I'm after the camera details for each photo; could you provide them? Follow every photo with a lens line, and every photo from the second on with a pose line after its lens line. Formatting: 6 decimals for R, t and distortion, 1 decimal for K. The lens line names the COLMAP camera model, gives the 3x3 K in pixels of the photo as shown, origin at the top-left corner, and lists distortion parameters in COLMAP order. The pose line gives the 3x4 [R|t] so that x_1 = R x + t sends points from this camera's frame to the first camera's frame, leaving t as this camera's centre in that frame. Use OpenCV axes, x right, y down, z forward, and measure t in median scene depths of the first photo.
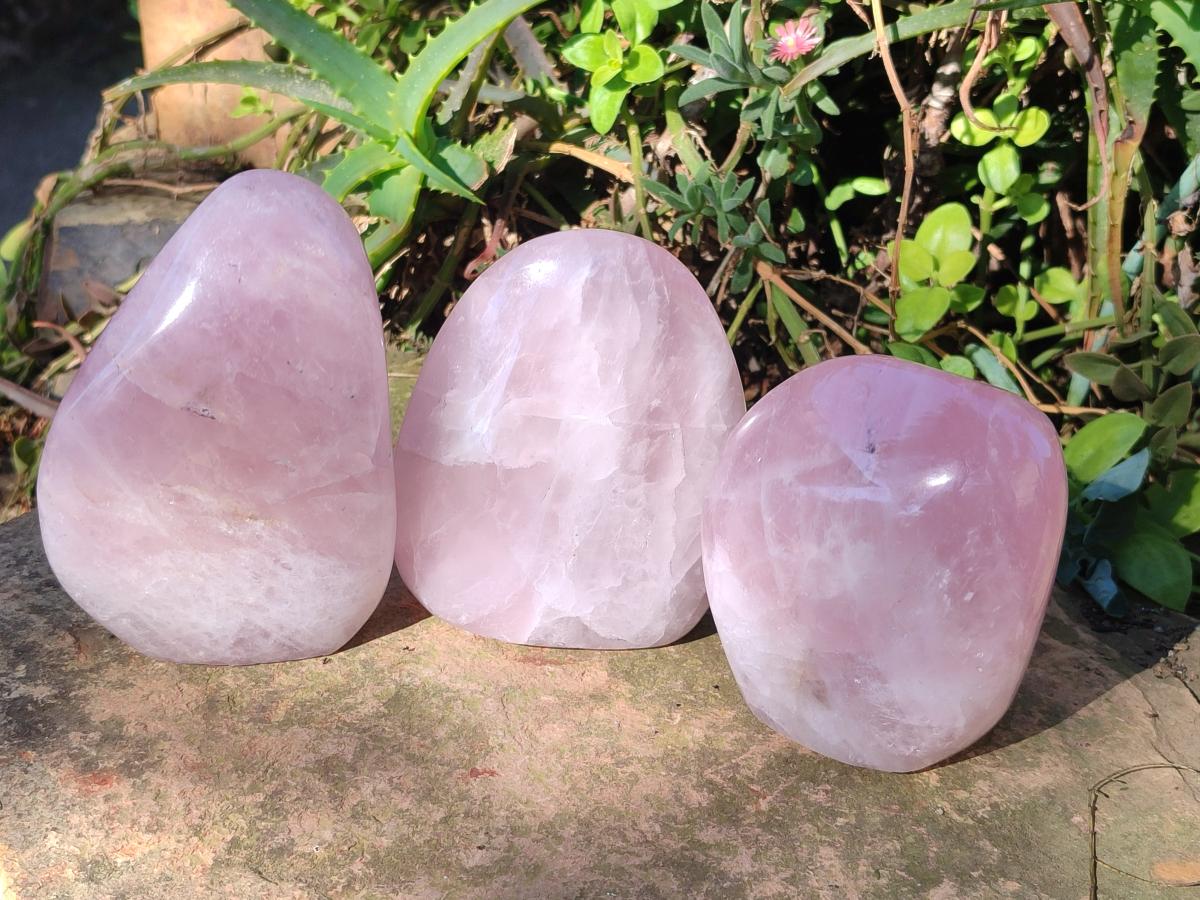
lens RADIAL K [[1762.6, 0, 600.0], [0, 1762.6, 450.0], [0, 0, 1]] dist [0.352294, -1.961297]
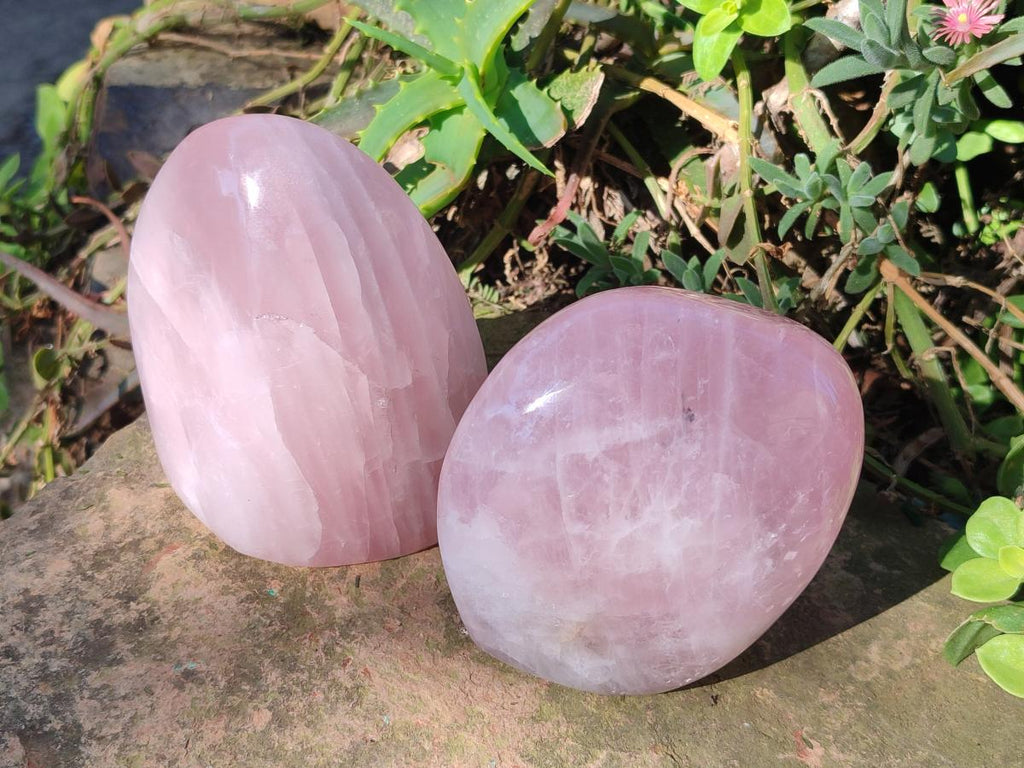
lens RADIAL K [[1504.1, 0, 512.0], [0, 1504.1, 384.0], [0, 0, 1]] dist [0.352294, -1.961297]
pose [[0.993532, 0.083751, -0.076678, -0.022203], [-0.071039, 0.985251, 0.155670, -0.142362], [0.088585, -0.149216, 0.984829, 0.266120]]
